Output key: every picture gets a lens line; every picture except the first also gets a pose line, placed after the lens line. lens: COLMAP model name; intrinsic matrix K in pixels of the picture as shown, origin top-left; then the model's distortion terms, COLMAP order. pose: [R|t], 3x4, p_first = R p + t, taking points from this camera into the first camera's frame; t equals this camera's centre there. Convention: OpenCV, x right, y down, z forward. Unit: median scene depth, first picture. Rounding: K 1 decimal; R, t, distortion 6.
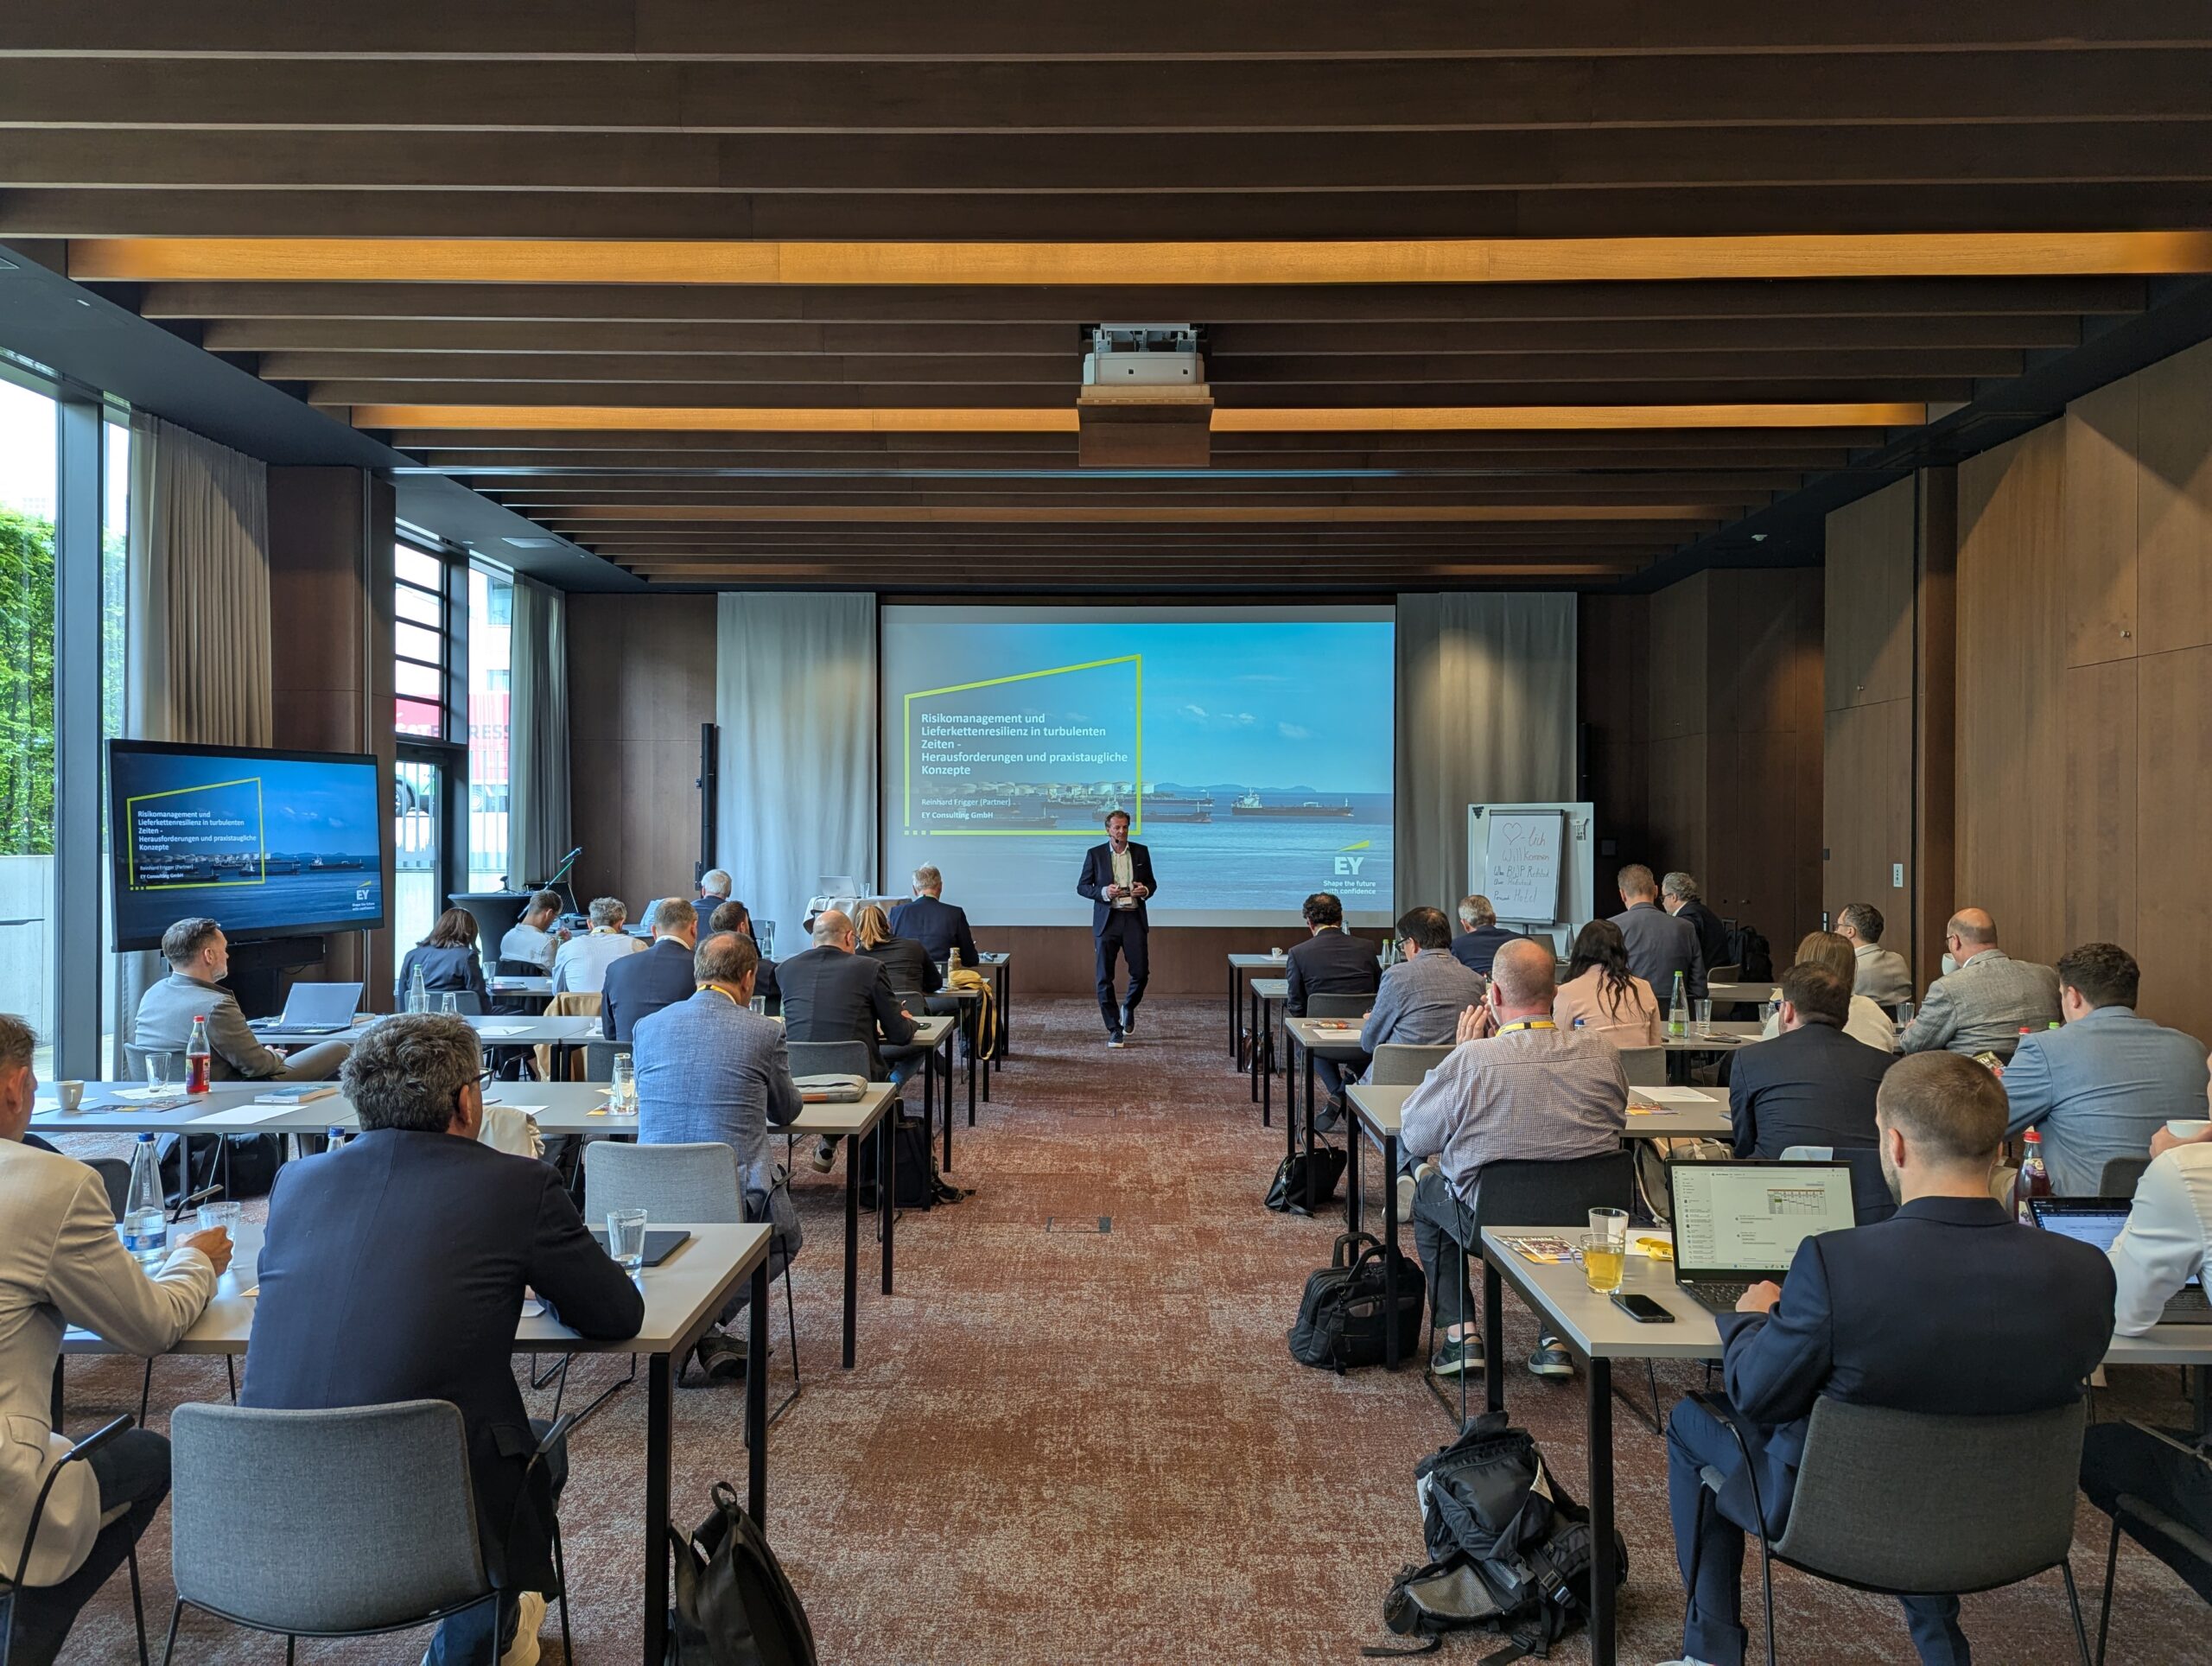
lens RADIAL K [[1542.7, 0, 1112.8], [0, 1542.7, 843.9], [0, 0, 1]] dist [0.029462, -0.004230]
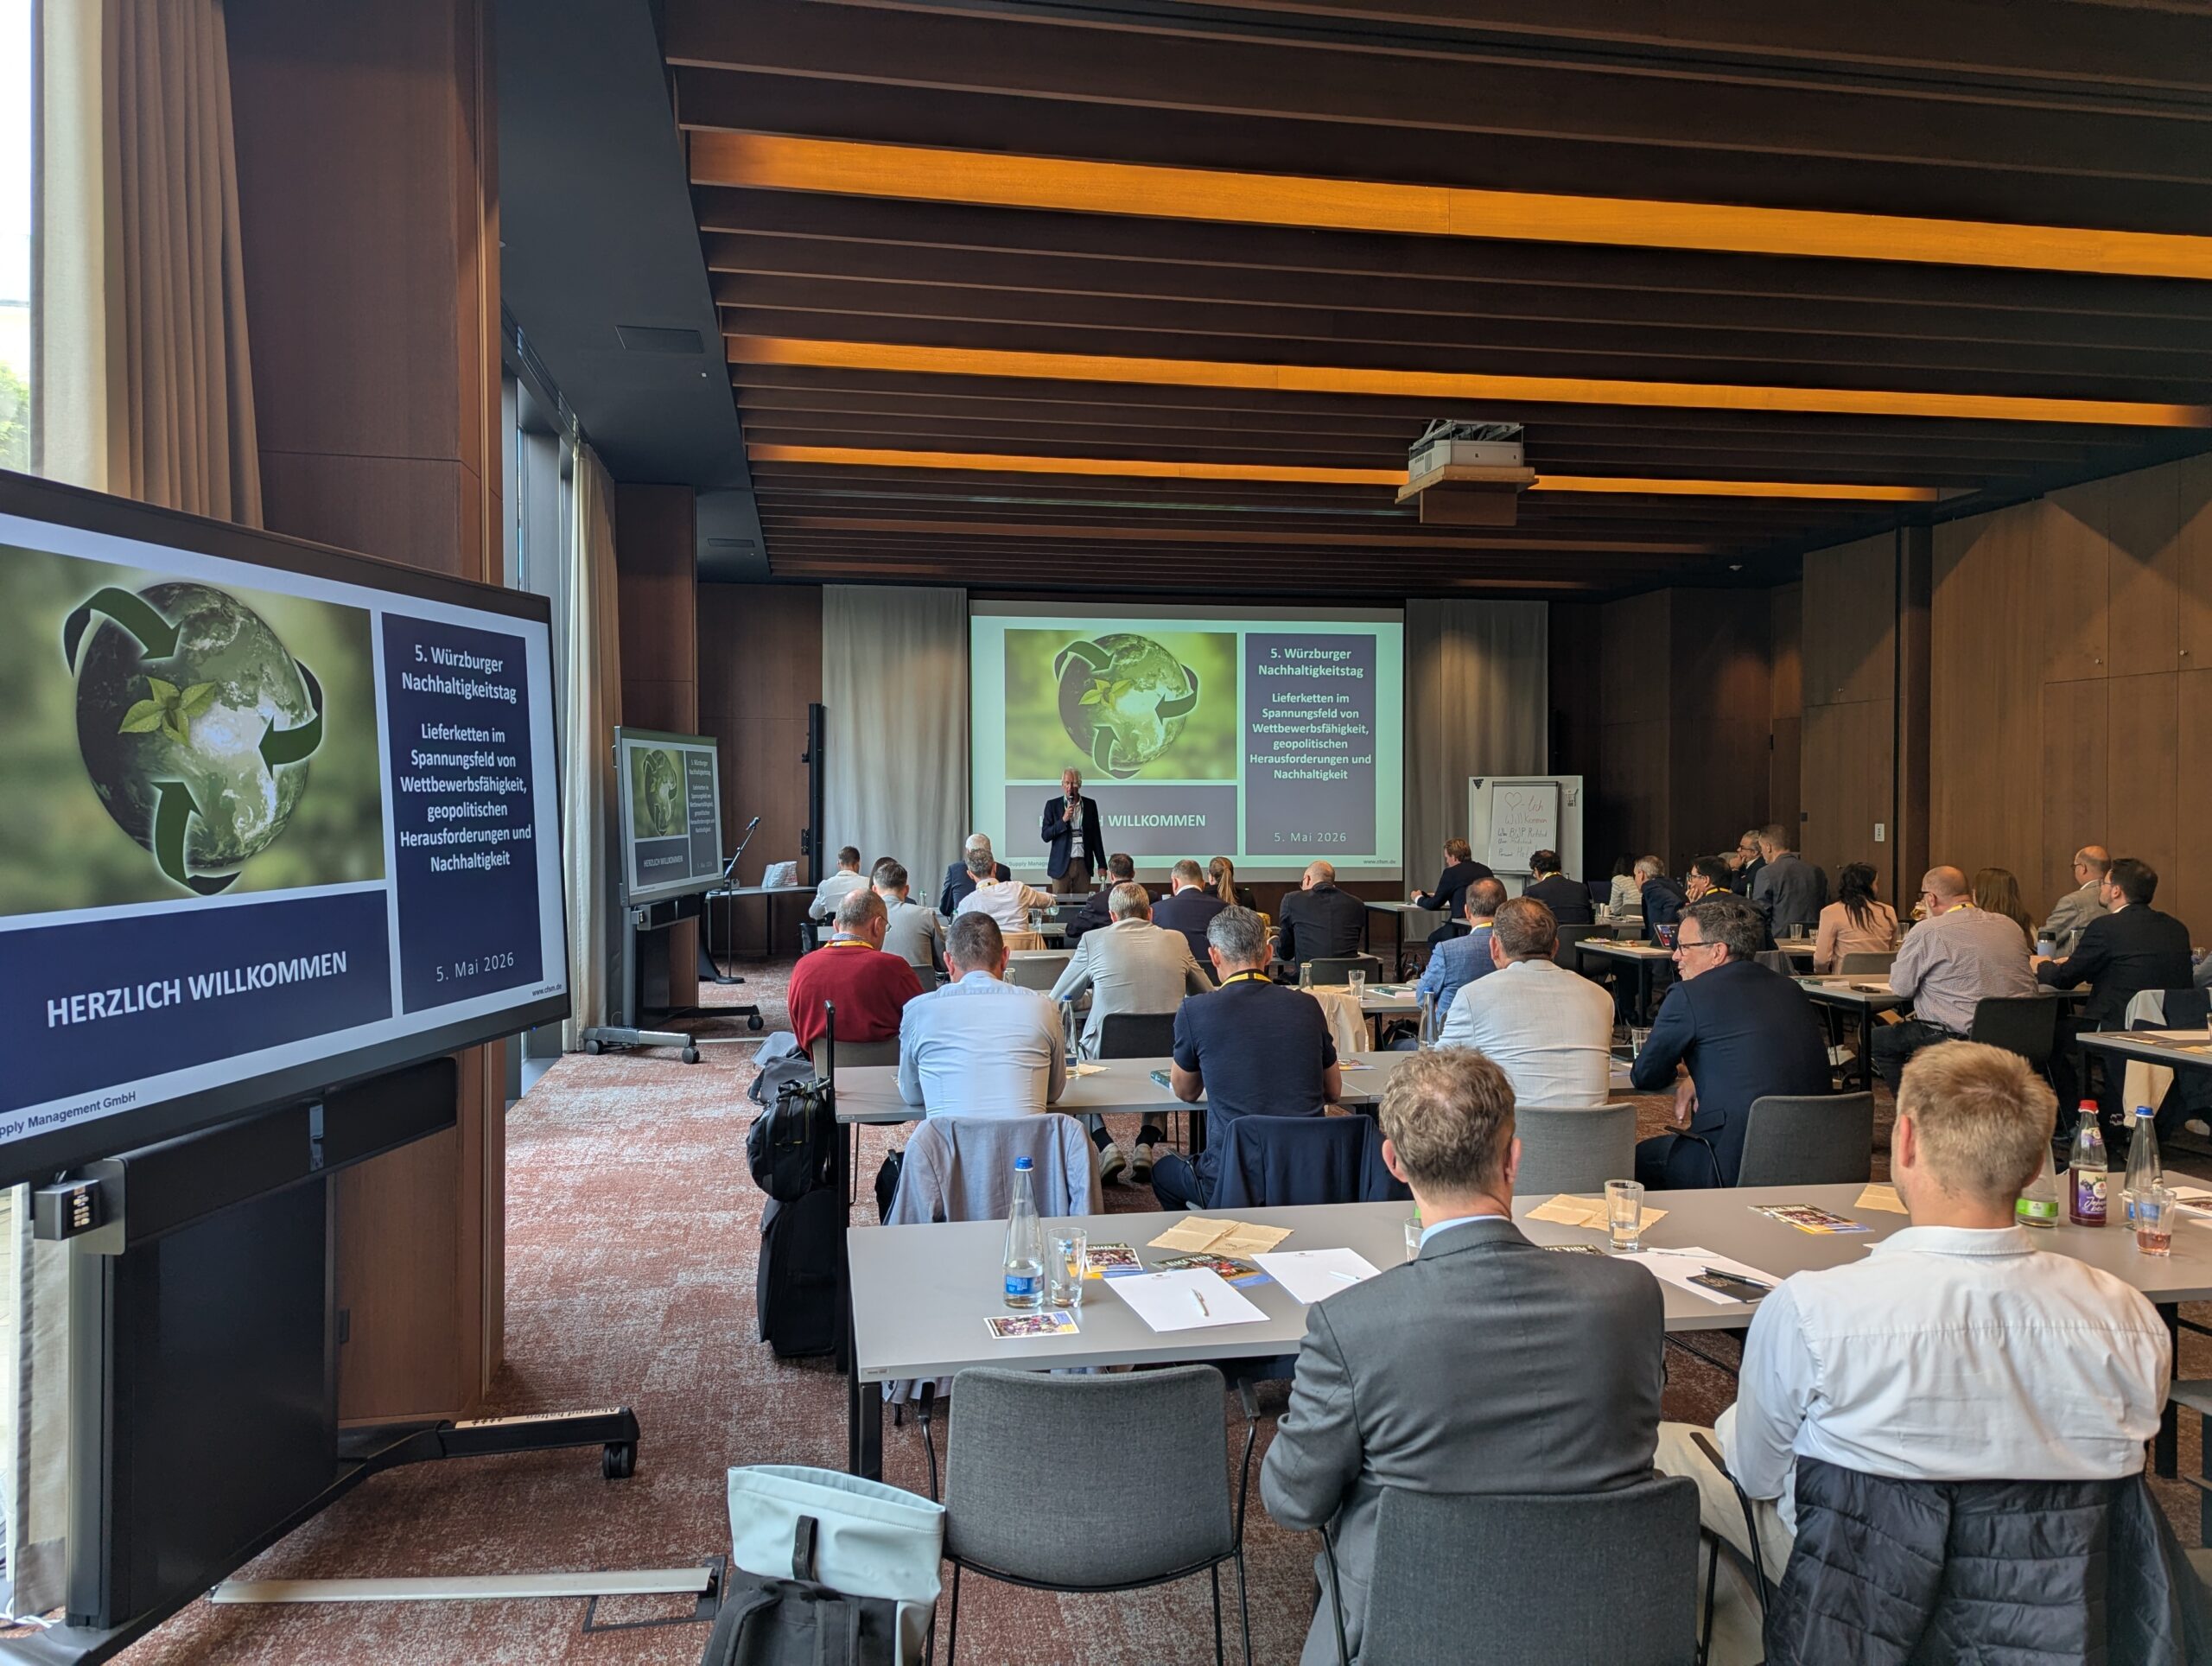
lens RADIAL K [[1534.9, 0, 1102.9], [0, 1534.9, 806.7], [0, 0, 1]] dist [0.021310, 0.001972]
pose [[0.982490, -0.003608, 0.186281, -0.362477], [0.004007, 0.999990, -0.001764, -0.002026], [-0.186273, 0.002479, 0.982495, -0.156302]]
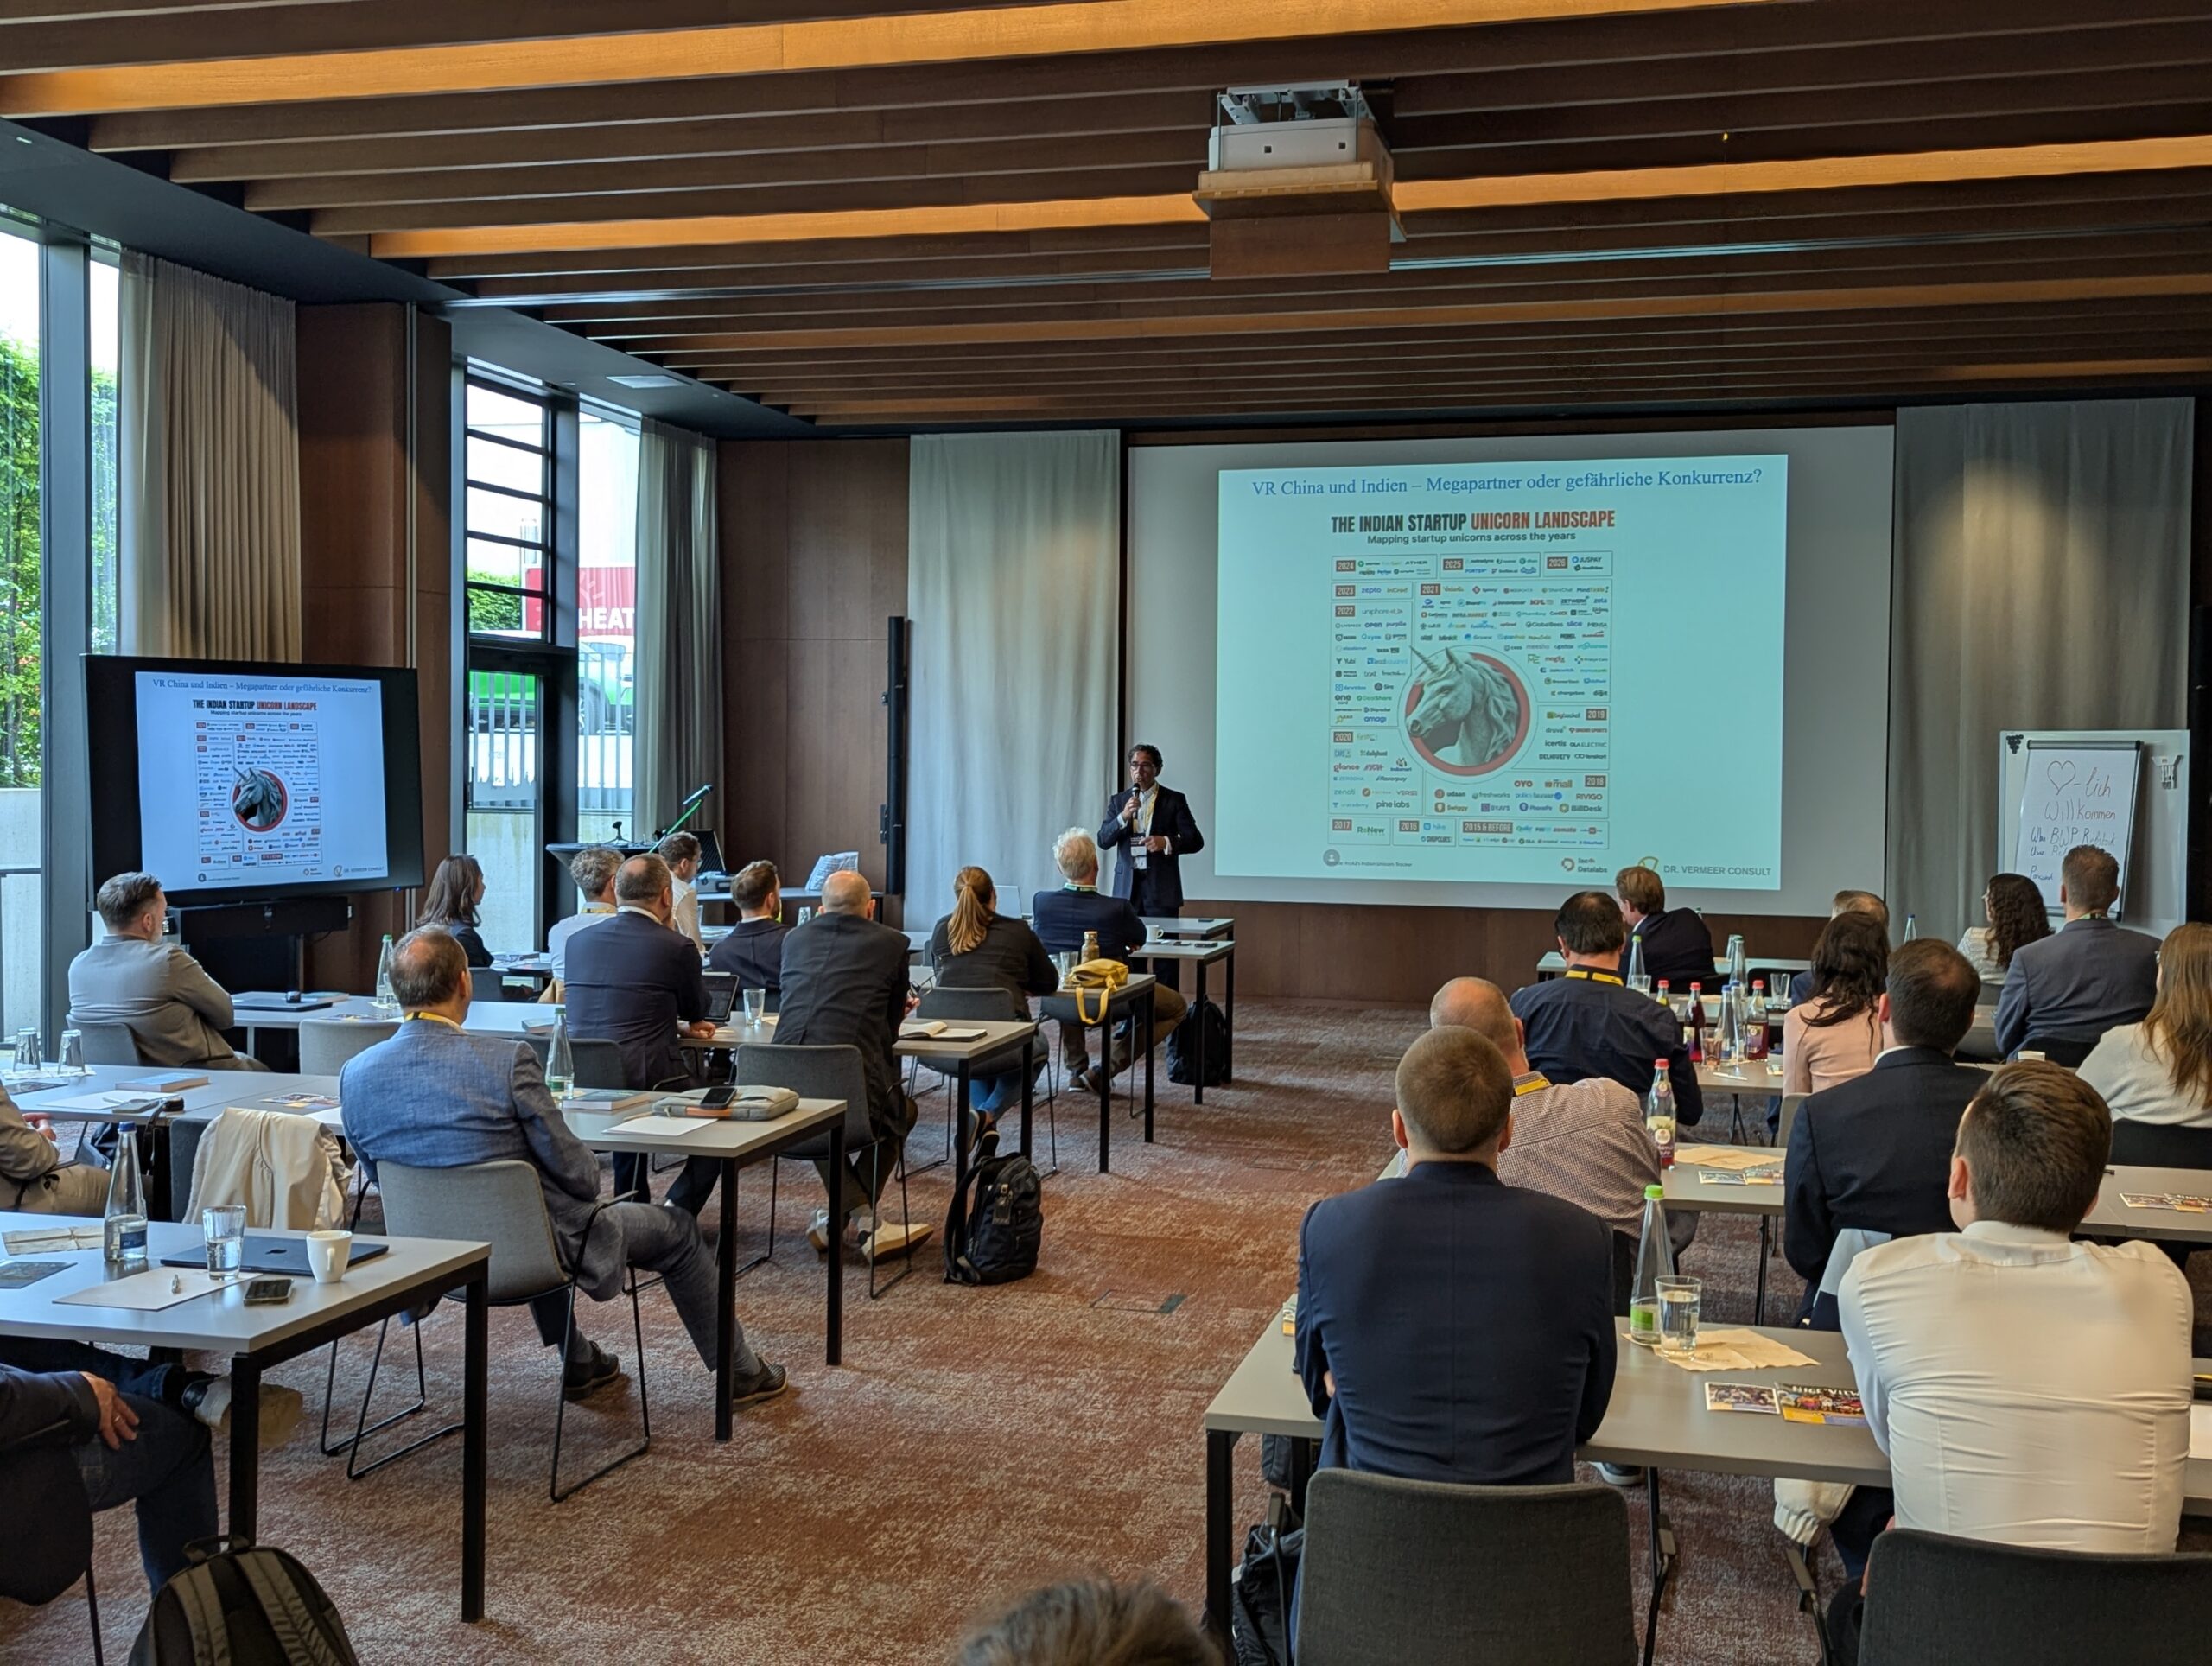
lens RADIAL K [[2325.0, 0, 1106.0], [0, 2325.0, 833.0], [0, 0, 1]] dist [0.040645, -0.002506]
pose [[0.970508, 0.015452, -0.240572, 0.137499], [-0.009164, 0.999587, 0.027235, -0.008322], [0.240893, -0.024227, 0.970249, -0.062331]]
